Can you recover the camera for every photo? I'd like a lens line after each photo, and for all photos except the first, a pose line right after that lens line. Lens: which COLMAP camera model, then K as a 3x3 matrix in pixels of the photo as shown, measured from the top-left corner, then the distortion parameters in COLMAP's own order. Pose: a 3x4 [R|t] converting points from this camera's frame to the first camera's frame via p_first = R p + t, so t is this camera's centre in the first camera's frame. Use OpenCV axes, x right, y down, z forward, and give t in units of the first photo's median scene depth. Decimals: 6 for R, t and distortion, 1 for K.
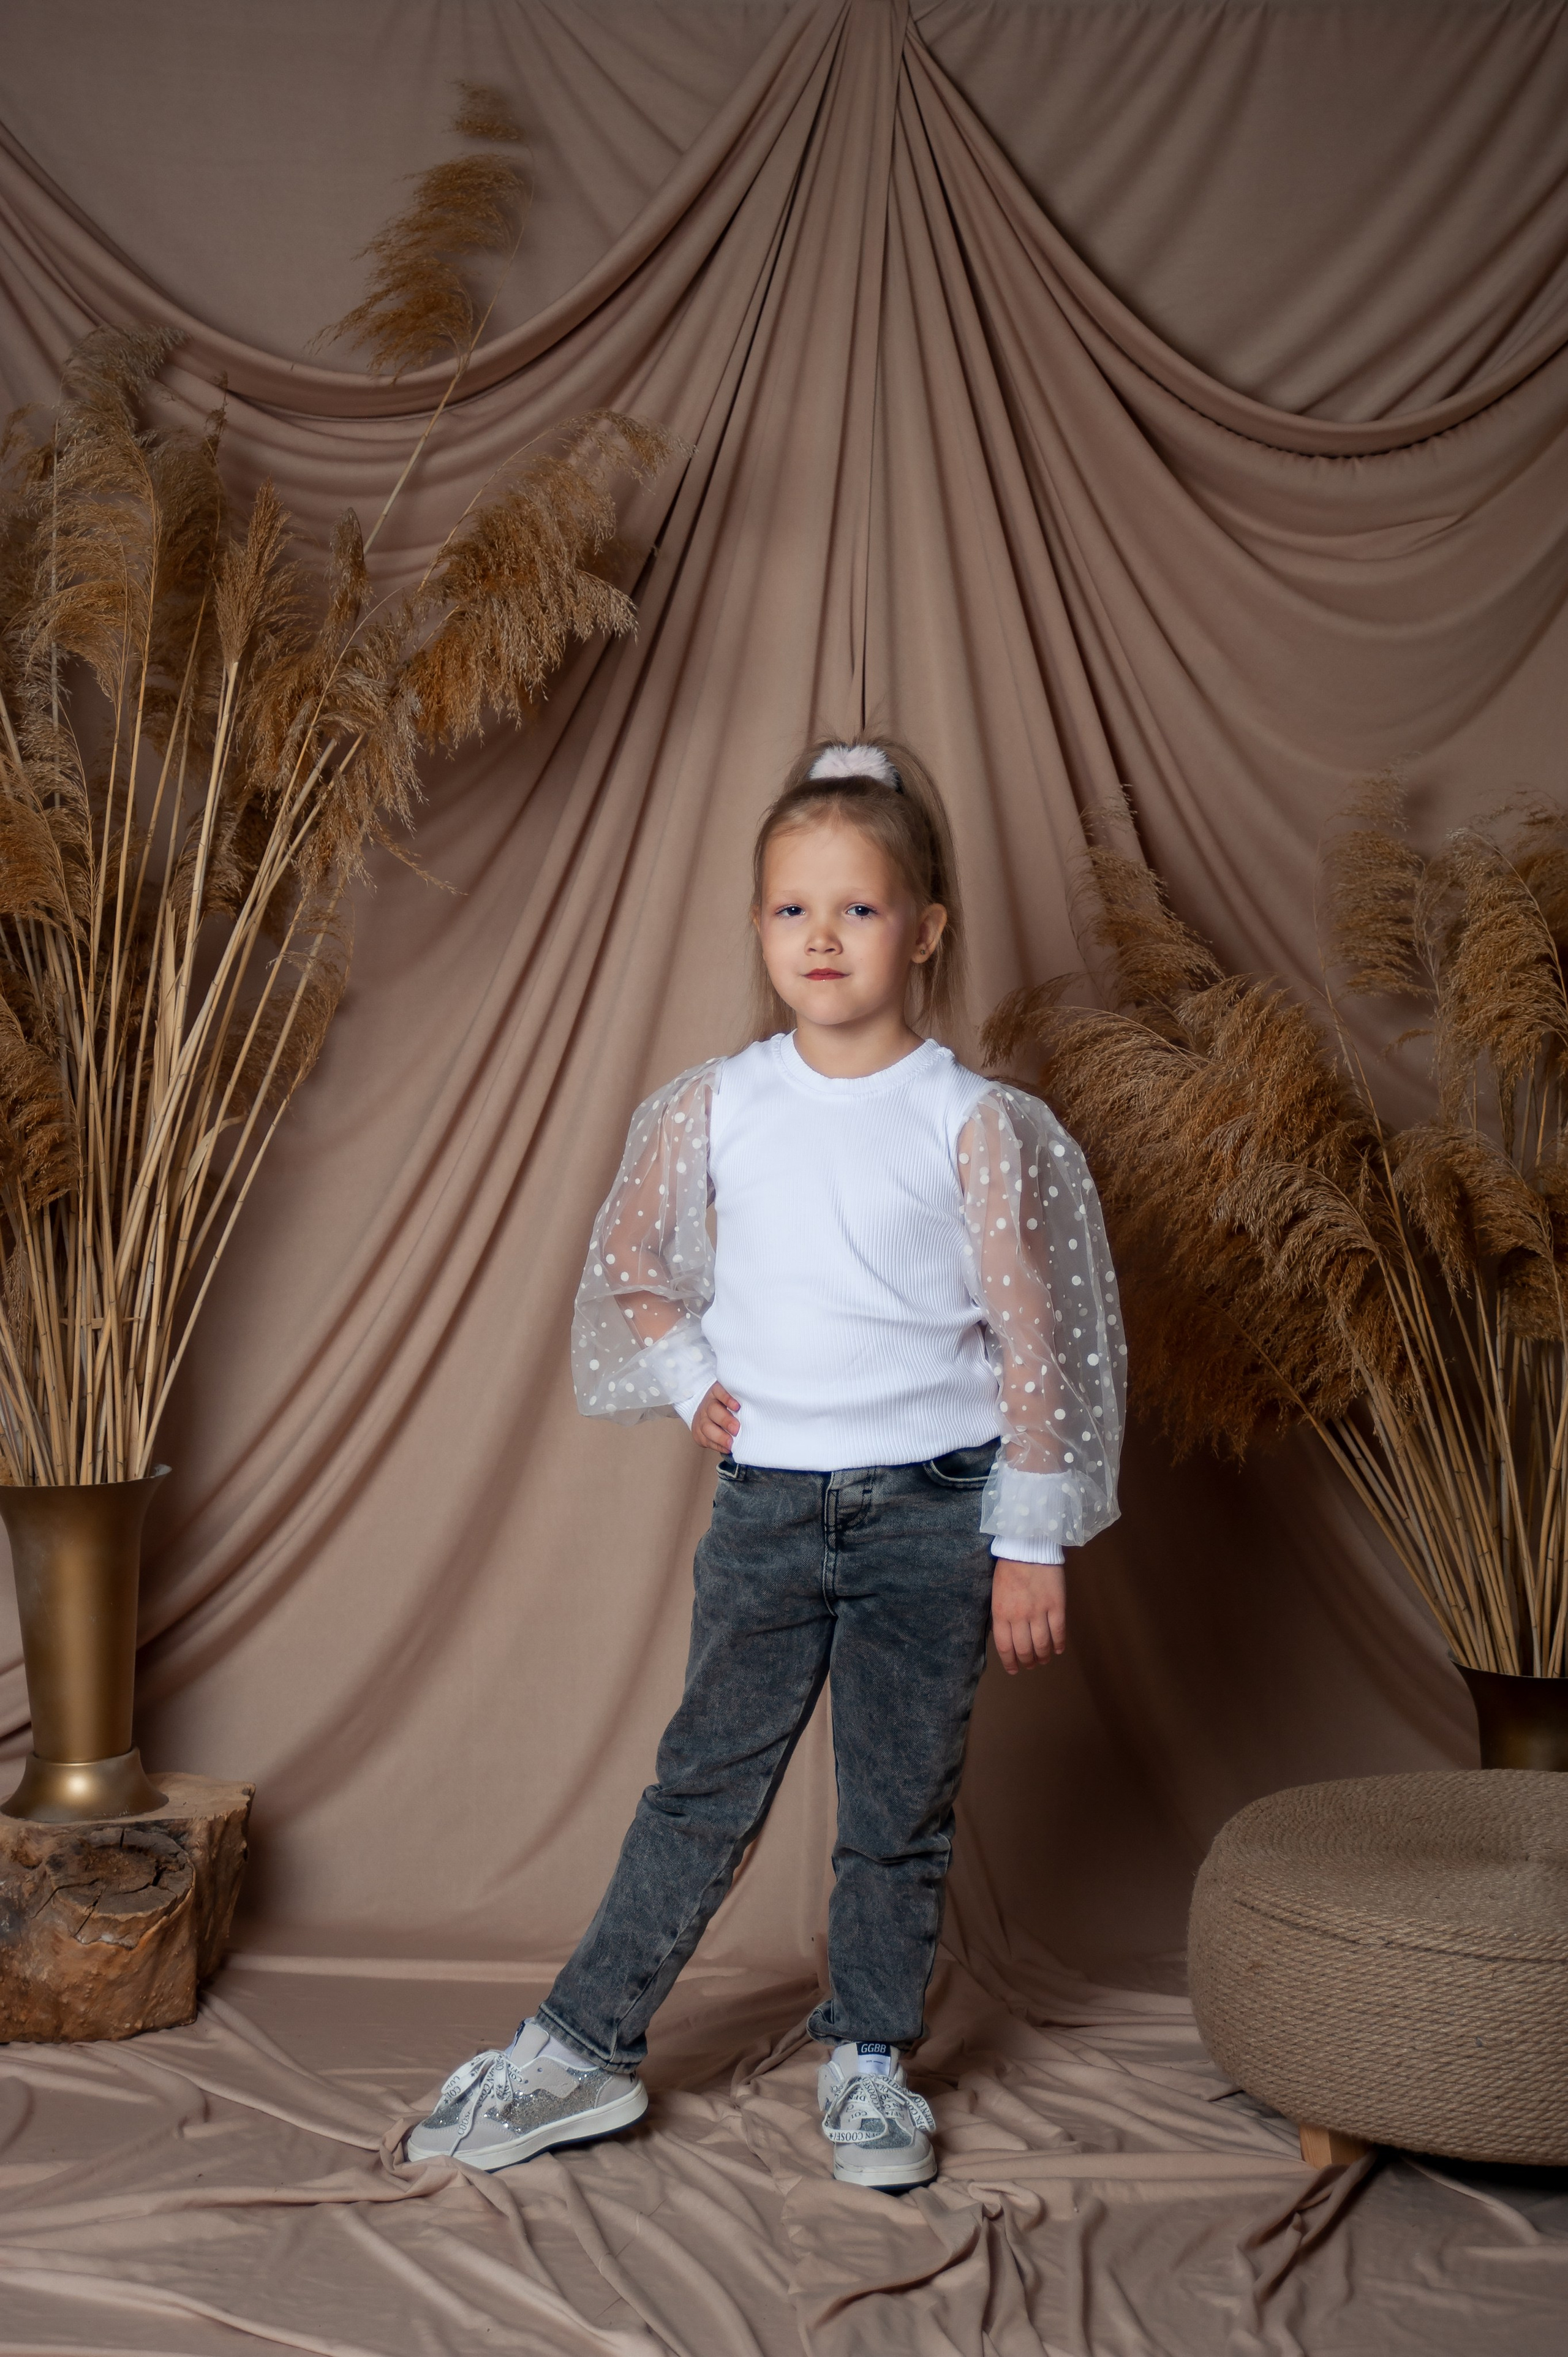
lens RADIAL K [[4344.2, 0, 802.8], [0, 4344.2, 1247.1], [0, 0, 1]] dist [0.015179, 0.000000]
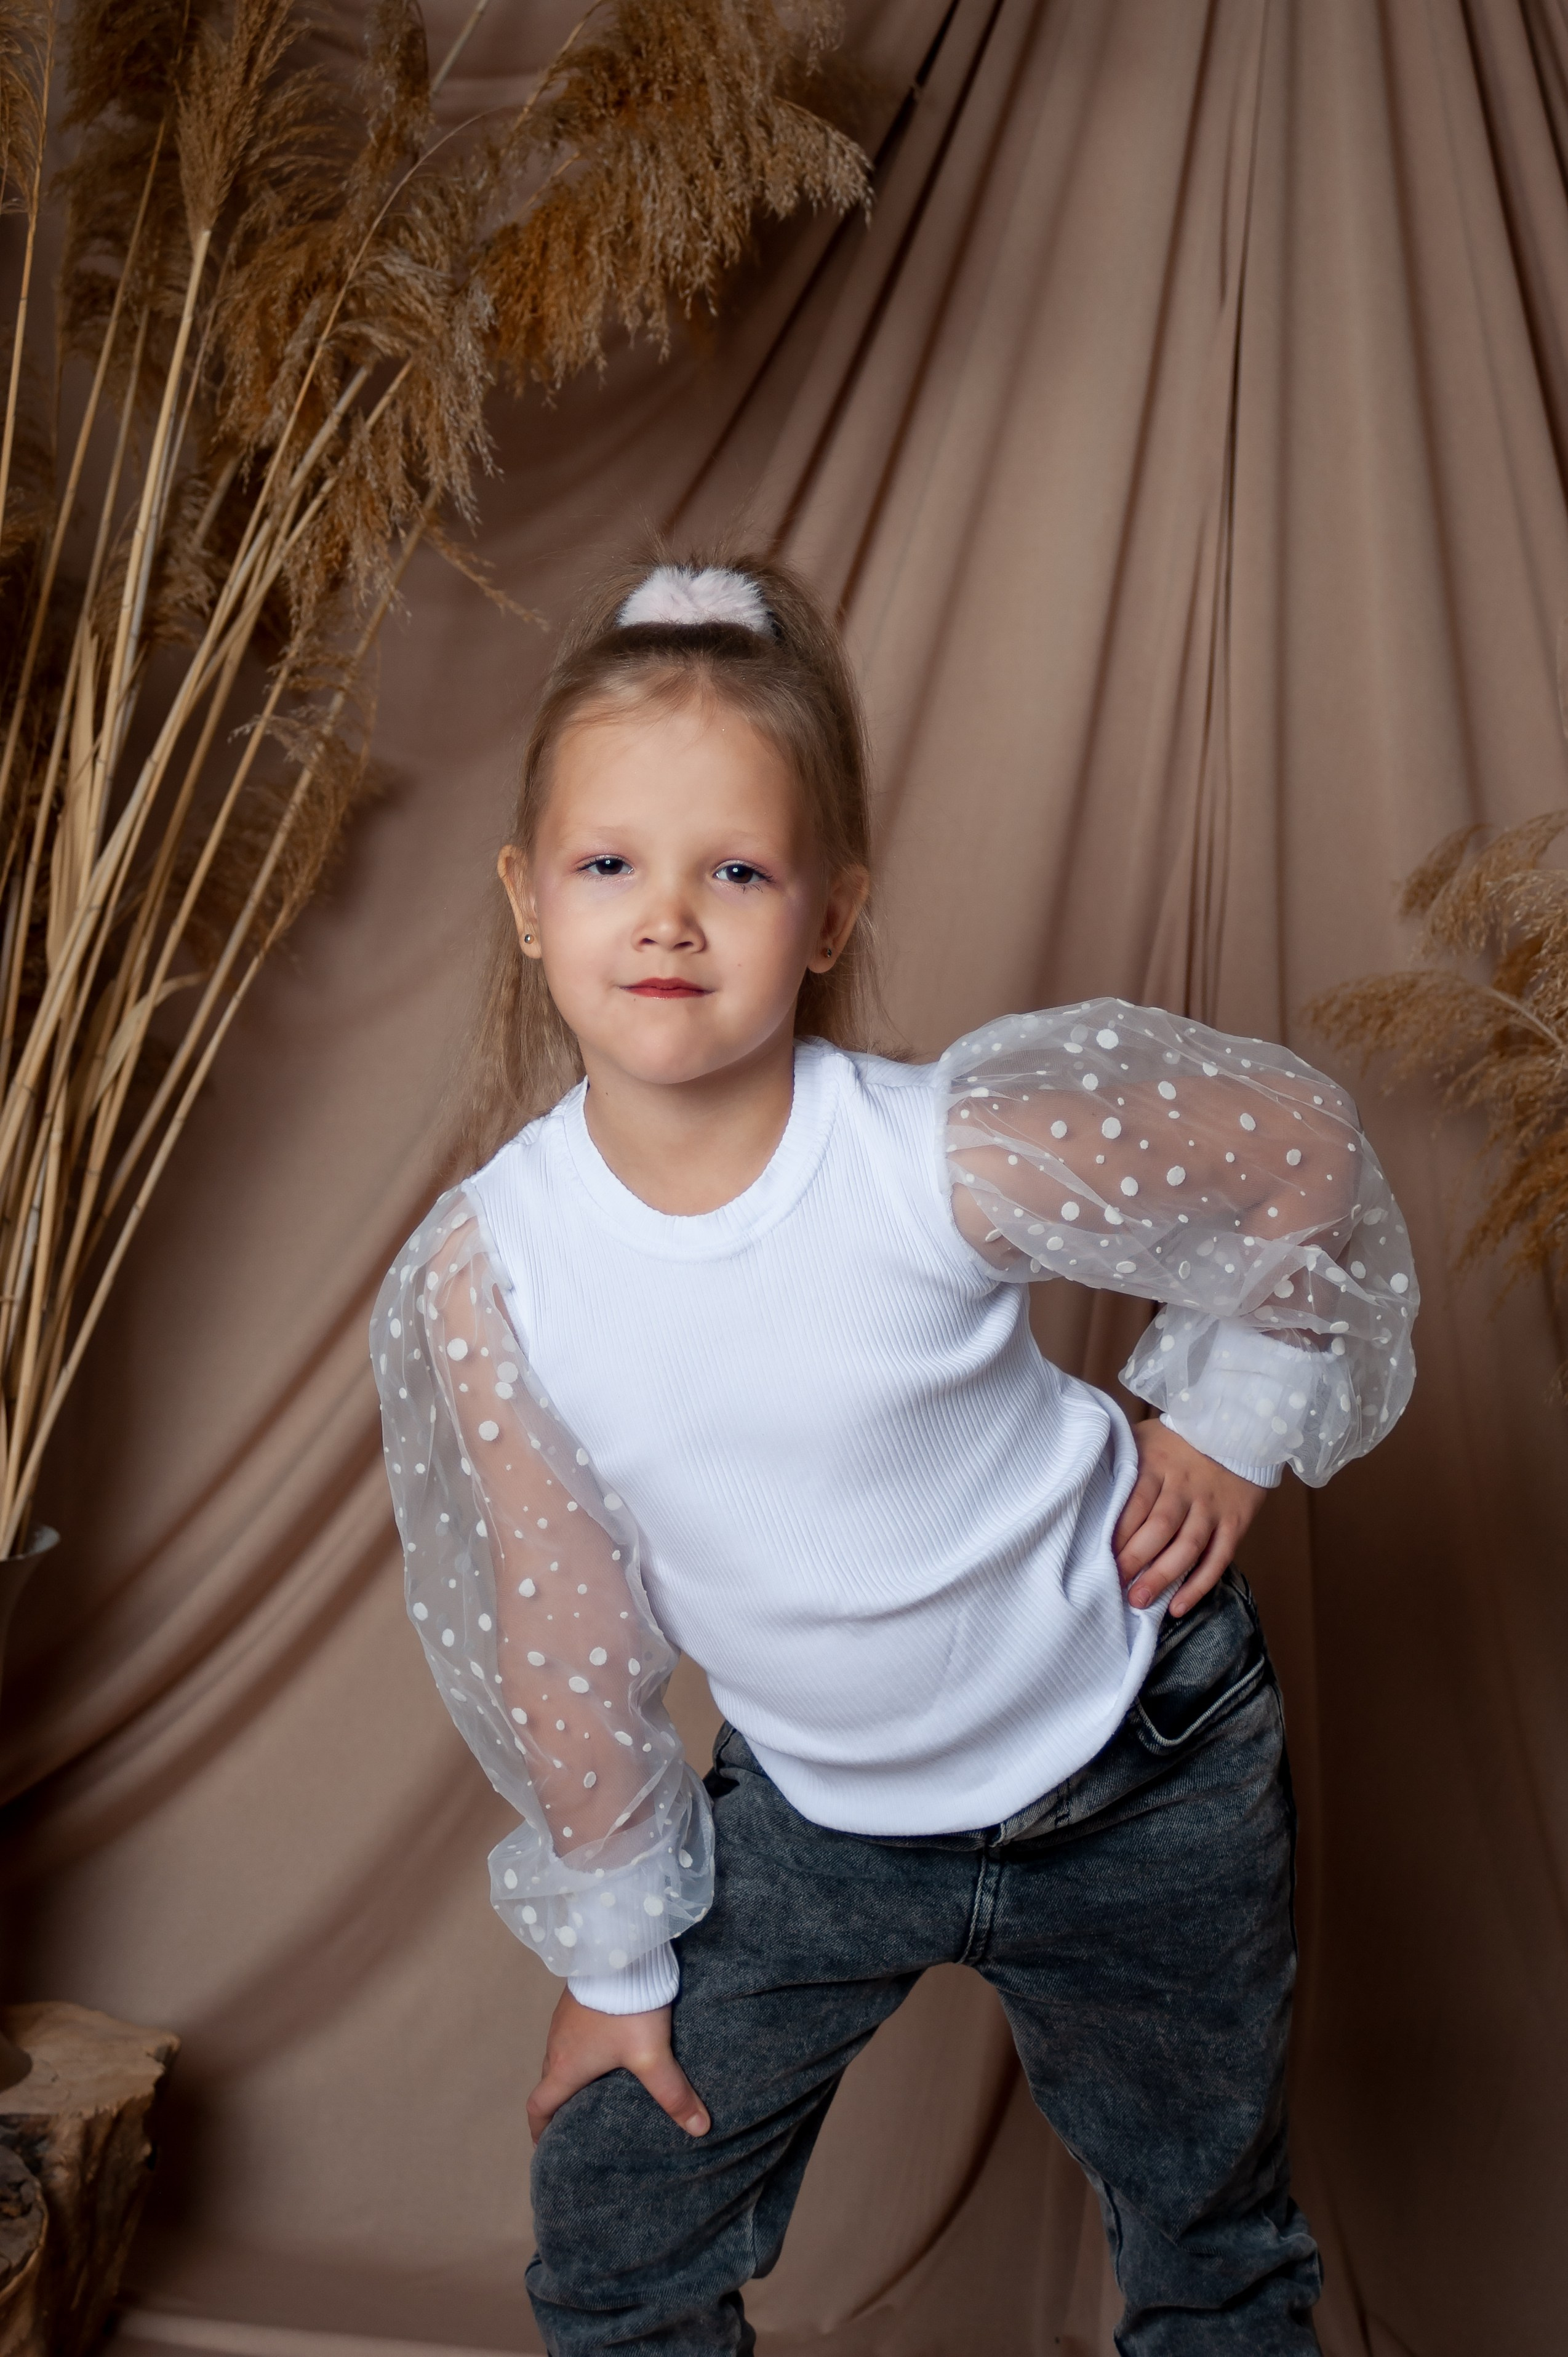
lens RADIAL K [[4344.7, 0, 878.2], [0, 4344.7, 1082.1], [0, 0, 1]] dist [0.015179, 0.000000]
pose [[0.997488, 0.049968, -0.050216, -0.000948], [-0.048786, 0.998509, 0.024499, -0.035520], [0.051365, -0.021988, 0.998438, 0.395631]]
